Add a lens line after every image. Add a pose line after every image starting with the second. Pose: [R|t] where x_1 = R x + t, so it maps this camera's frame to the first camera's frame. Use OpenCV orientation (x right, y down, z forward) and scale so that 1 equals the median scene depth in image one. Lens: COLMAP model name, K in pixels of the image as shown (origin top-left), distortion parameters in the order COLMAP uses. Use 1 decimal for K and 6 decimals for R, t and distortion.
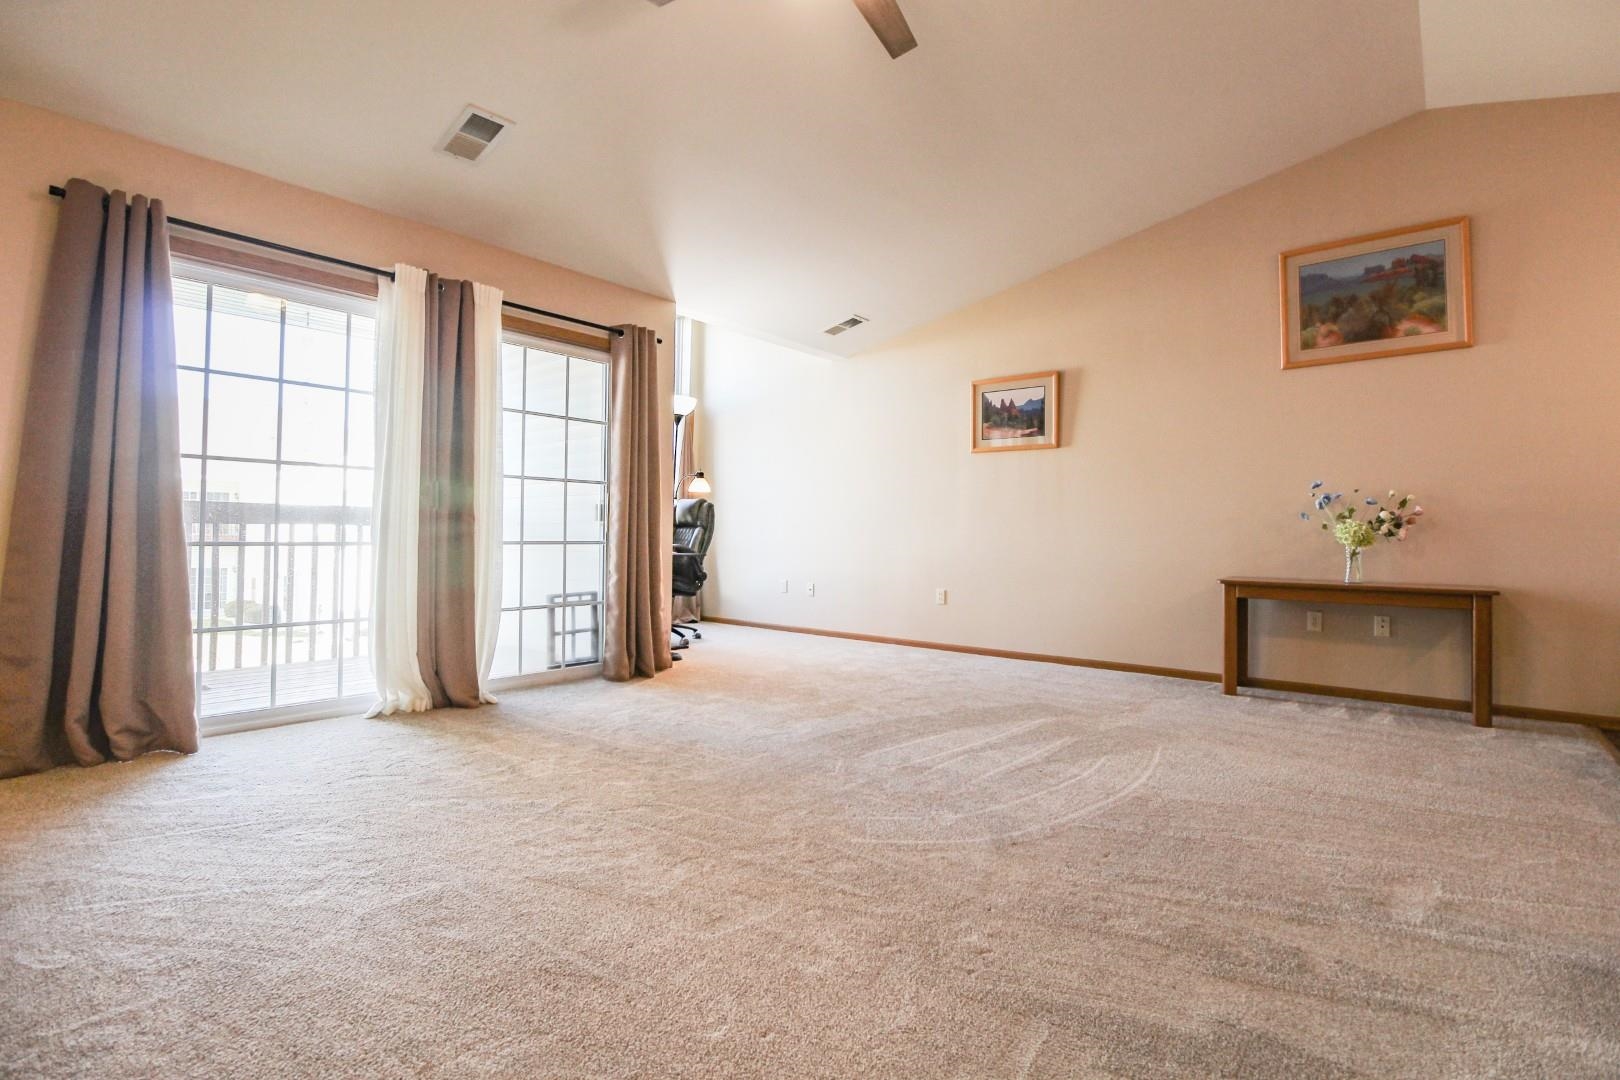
lens RADIAL K [[757.0, 0, 814.0], [0, 757.0, 519.7], [0, 0, 1]] dist [0.002861, -0.014436]
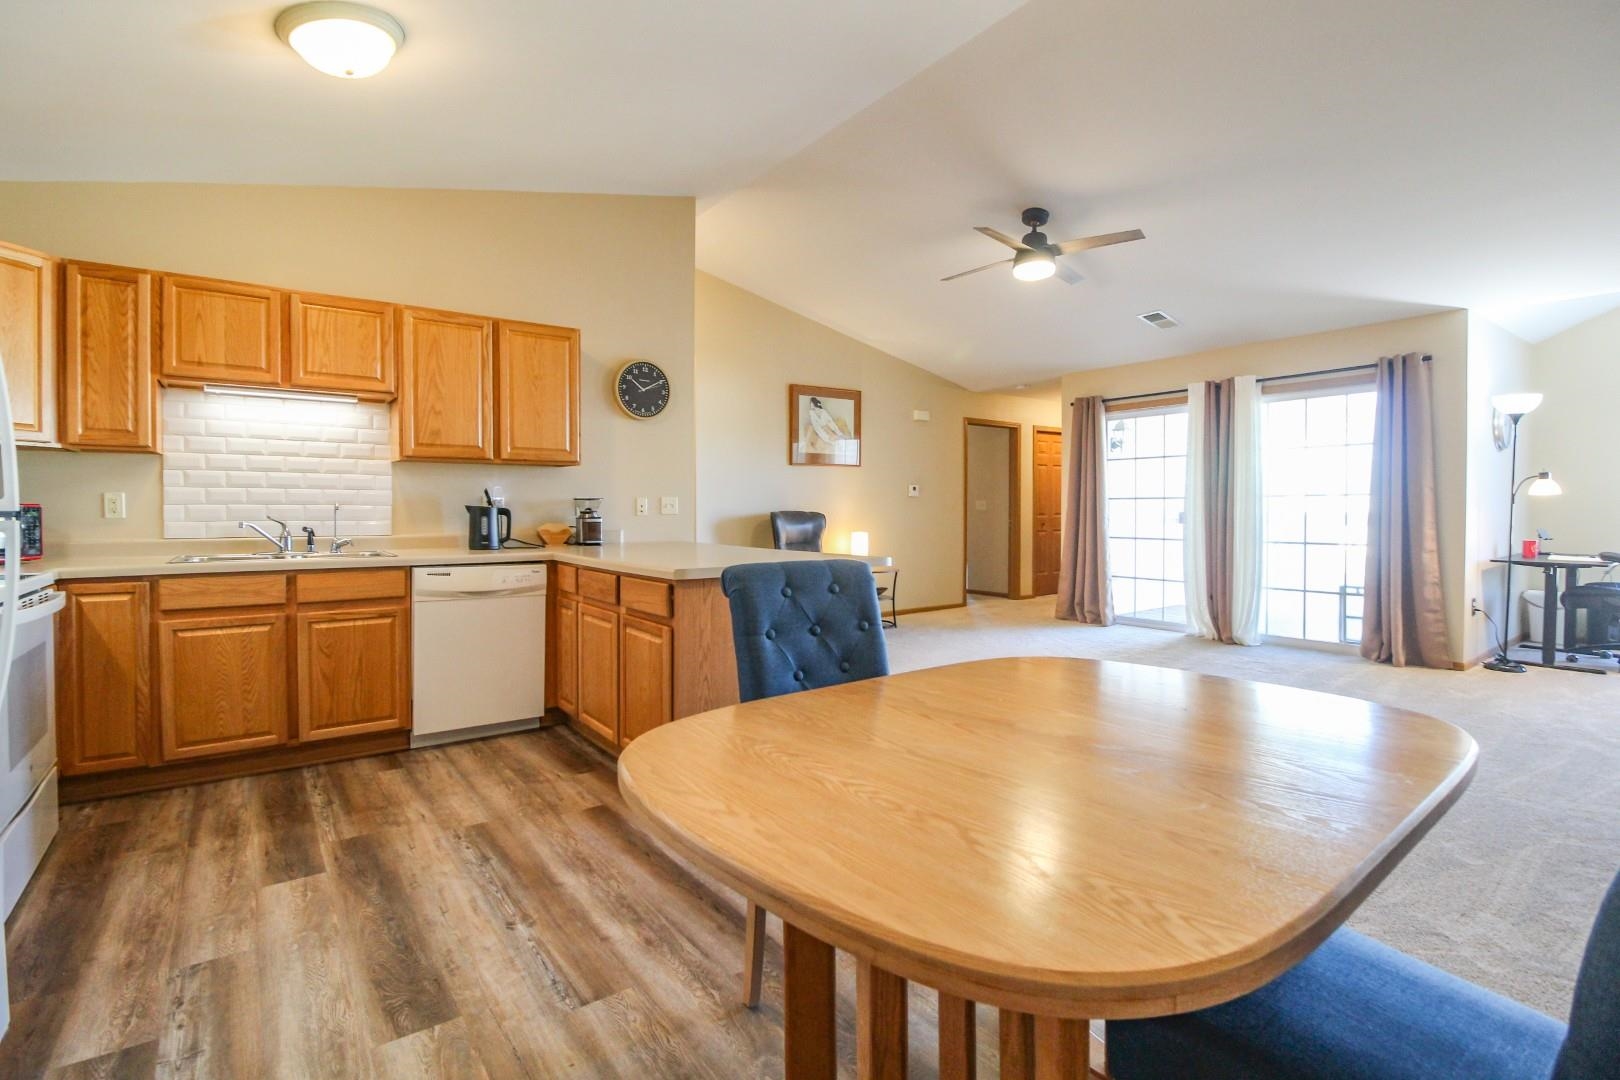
lens RADIAL K [[757.9, 0, 808.6], [0, 757.9, 520.3], [0, 0, 1]] dist [0.000520, -0.013278]
pose [[-0.236776, 0.004791, -0.971552, 1.158254], [0.022578, 0.999745, -0.000572, -0.029963], [0.971302, -0.022071, -0.236824, 0.446748]]
